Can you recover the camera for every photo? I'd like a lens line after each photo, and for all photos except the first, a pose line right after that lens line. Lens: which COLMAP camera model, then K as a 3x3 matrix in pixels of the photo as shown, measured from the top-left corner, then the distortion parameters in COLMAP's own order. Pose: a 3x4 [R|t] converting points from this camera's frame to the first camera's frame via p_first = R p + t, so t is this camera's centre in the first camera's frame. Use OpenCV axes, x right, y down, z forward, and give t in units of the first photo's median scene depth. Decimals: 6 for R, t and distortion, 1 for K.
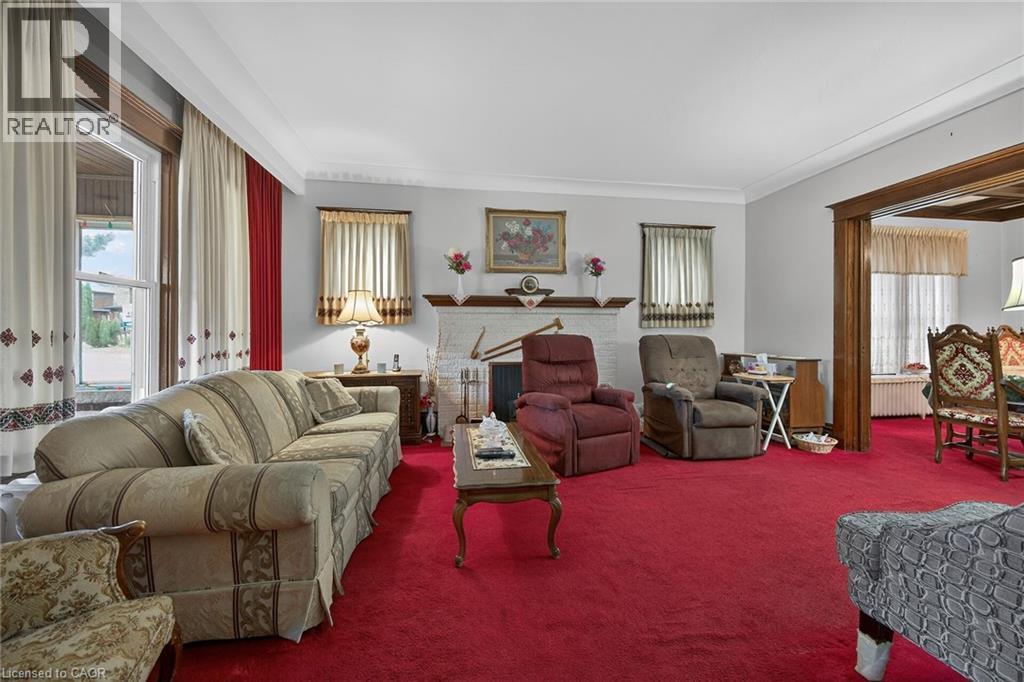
lens RADIAL K [[399.4, 0, 515.5], [0, 399.4, 327.1], [0, 0, 1]] dist [0.002730, -0.001085]
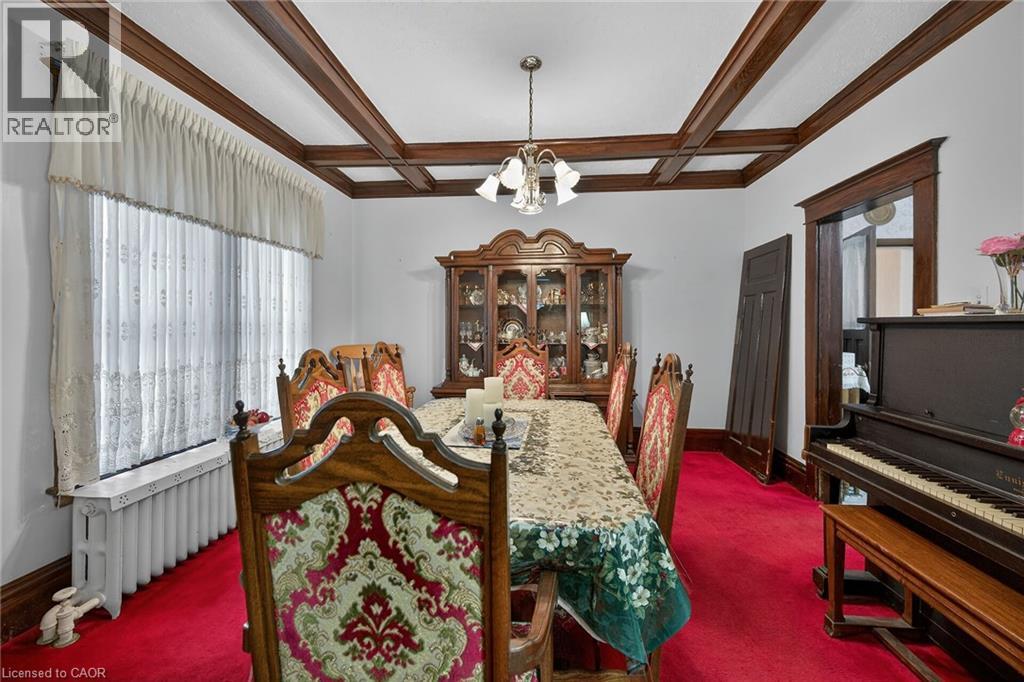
lens RADIAL K [[399.4, 0, 515.1], [0, 399.4, 325.7], [0, 0, 1]] dist [0.002730, -0.001085]
pose [[0.238824, -0.001374, 0.971062, 0.661080], [-0.009722, 0.999946, 0.003805, -0.028470], [-0.971014, -0.010349, 0.238797, 0.622675]]
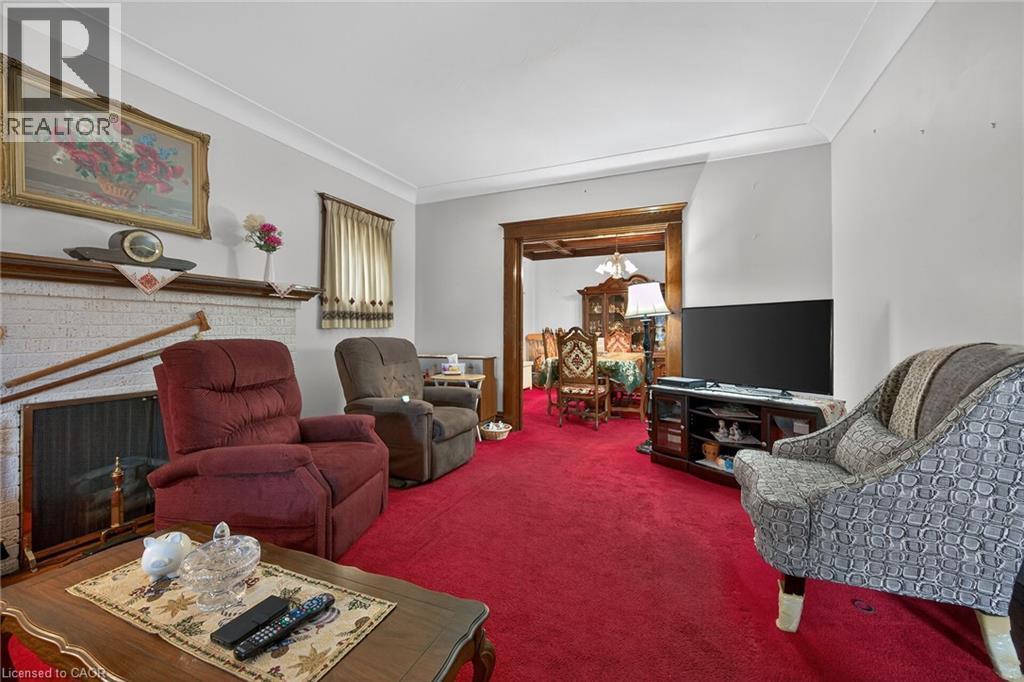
lens RADIAL K [[399.4, 0, 513.5], [0, 399.4, 330.7], [0, 0, 1]] dist [0.002730, -0.001085]
pose [[0.537957, -0.000893, 0.842972, -0.147869], [-0.002891, 0.999992, 0.002904, 0.002551], [-0.842968, -0.003999, 0.537950, 0.297927]]
